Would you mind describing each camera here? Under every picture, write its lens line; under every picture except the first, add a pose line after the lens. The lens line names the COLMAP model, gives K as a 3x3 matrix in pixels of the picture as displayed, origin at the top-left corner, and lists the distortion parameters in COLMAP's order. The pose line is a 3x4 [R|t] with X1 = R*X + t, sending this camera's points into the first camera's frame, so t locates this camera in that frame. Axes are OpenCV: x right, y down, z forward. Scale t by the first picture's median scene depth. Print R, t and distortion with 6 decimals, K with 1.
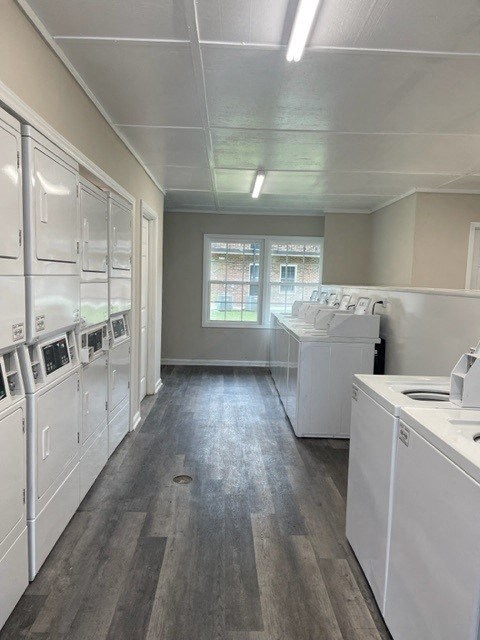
lens RADIAL K [[476.3, 0, 234.6], [0, 476.3, 328.1], [0, 0, 1]] dist [0.036795, -0.002635]
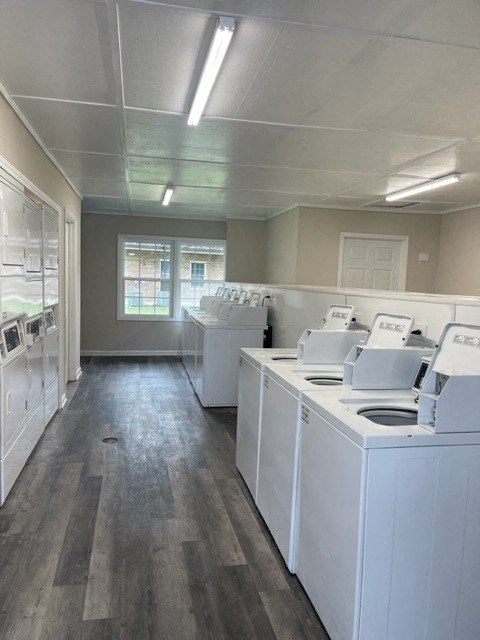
lens RADIAL K [[476.3, 0, 234.6], [0, 476.3, 328.1], [0, 0, 1]] dist [0.036795, -0.002635]
pose [[0.982766, -0.014246, 0.184306, -0.012912], [0.012552, 0.999868, 0.010354, 0.013884], [-0.184429, -0.007862, 0.982814, -0.217035]]
